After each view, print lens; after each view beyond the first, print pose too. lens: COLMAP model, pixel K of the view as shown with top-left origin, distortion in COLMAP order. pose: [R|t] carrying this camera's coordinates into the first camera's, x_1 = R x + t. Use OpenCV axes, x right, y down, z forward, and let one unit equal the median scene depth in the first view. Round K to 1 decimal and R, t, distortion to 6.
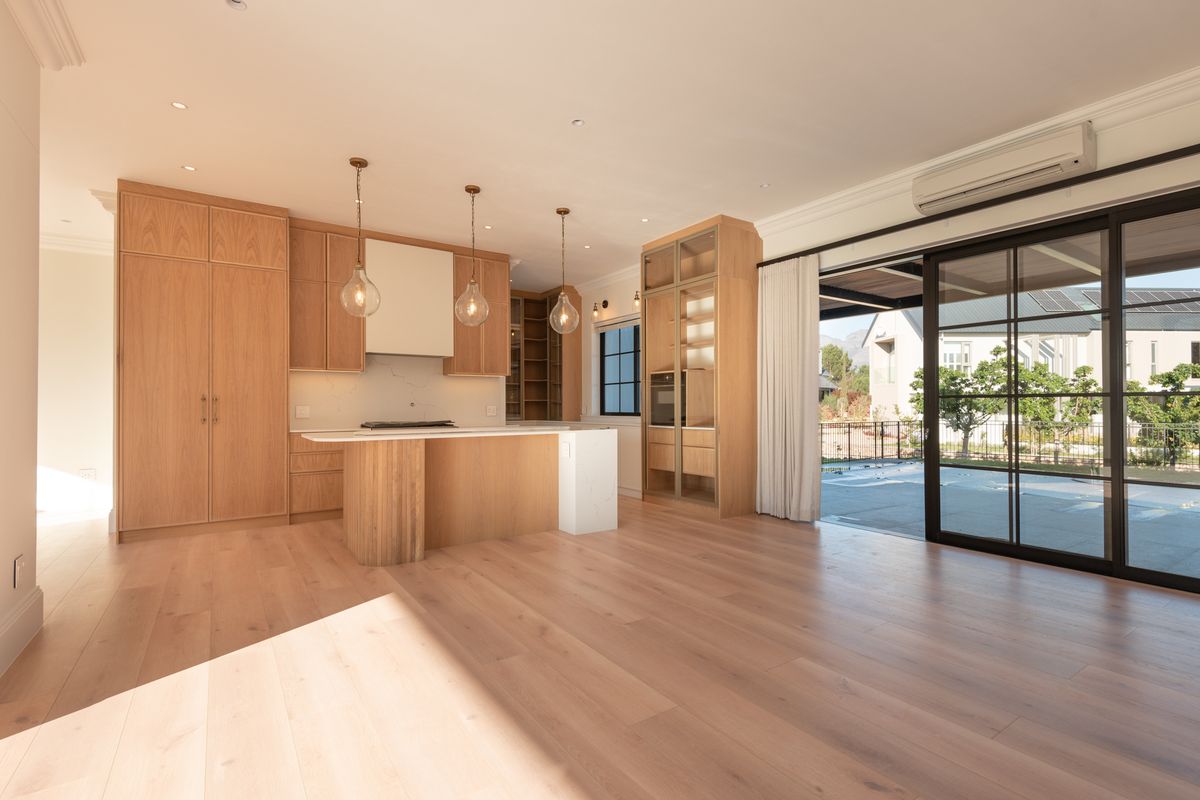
lens RADIAL K [[552.4, 0, 603.5], [0, 552.4, 403.0], [0, 0, 1]] dist [0.001002, -0.000368]
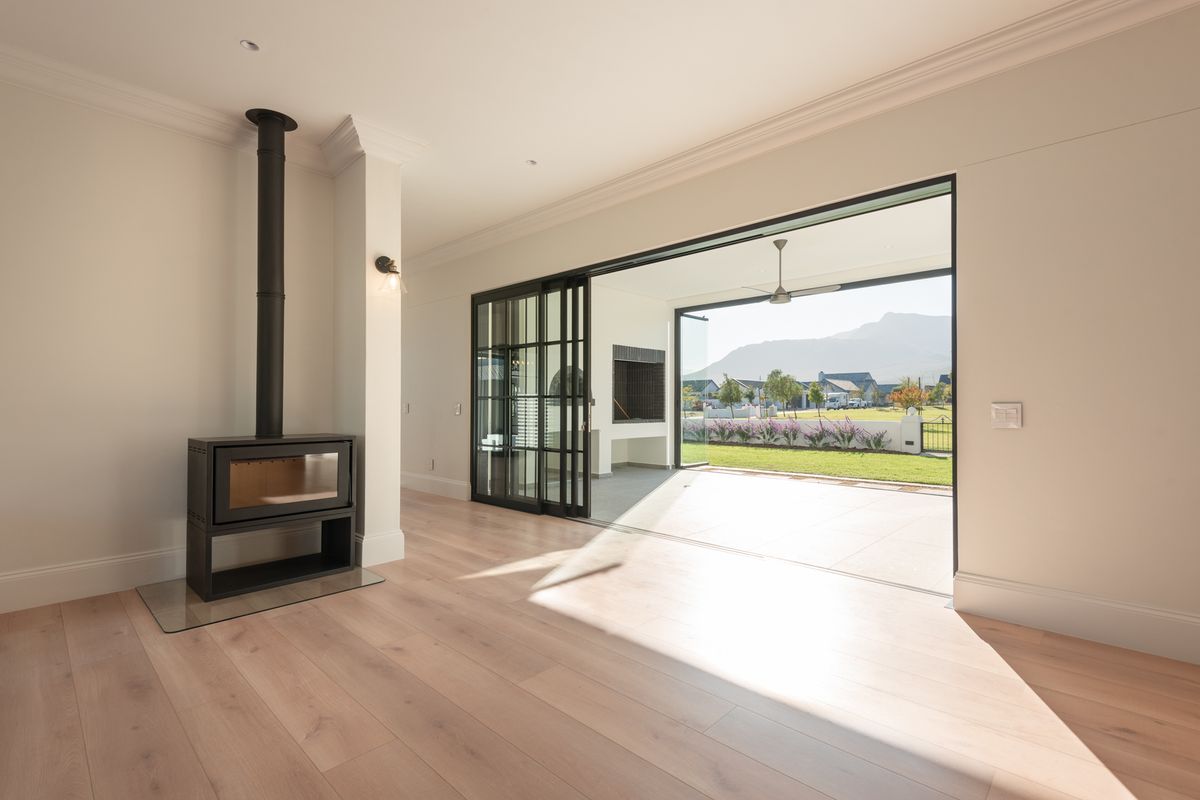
lens RADIAL K [[552.4, 0, 603.5], [0, 552.4, 403.0], [0, 0, 1]] dist [0.001002, -0.000368]
pose [[-0.980754, 0.001712, -0.195242, 0.067563], [0.003776, 0.999941, -0.010202, 0.004915], [0.195213, -0.010743, -0.980702, 0.801511]]
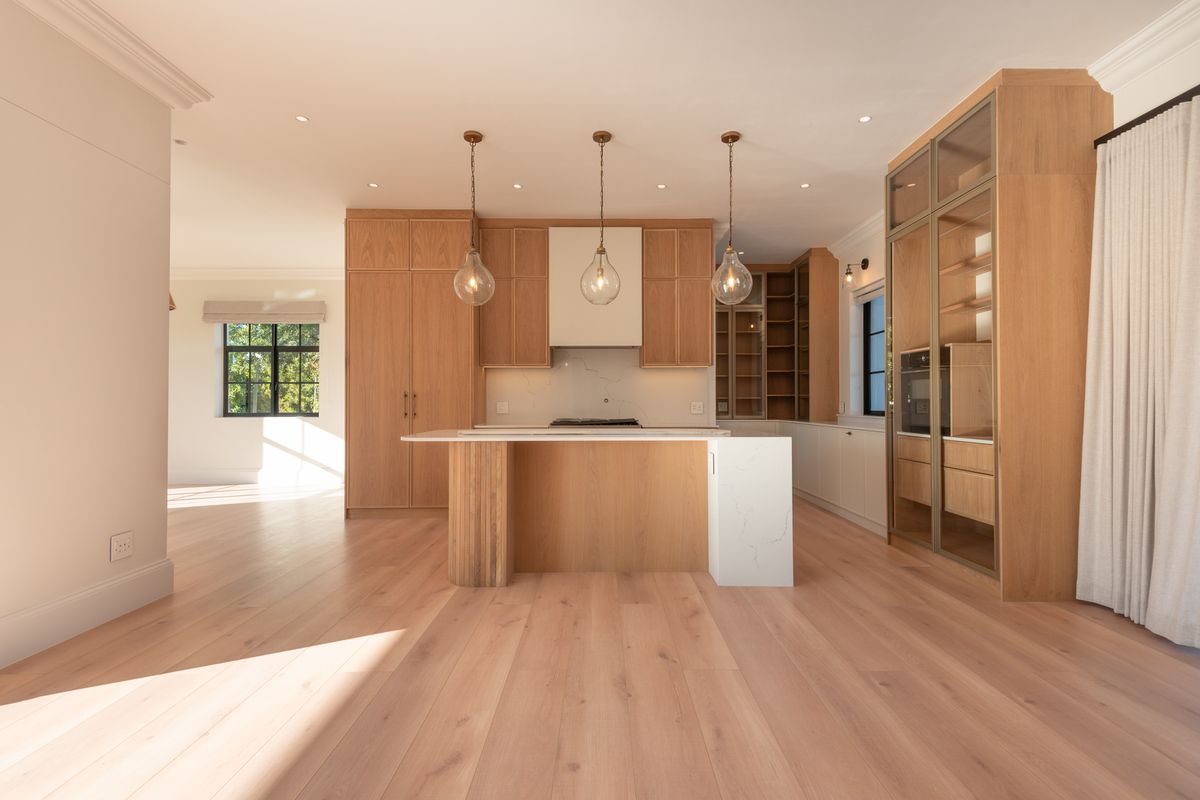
lens RADIAL K [[543.8, 0, 598.8], [0, 543.8, 397.1], [0, 0, 1]] dist [0.041249, -0.029842]
pose [[0.820089, -0.003987, -0.572221, 0.197665], [0.002382, 0.999991, -0.003553, 0.000508], [0.572230, 0.001551, 0.820091, 0.298586]]
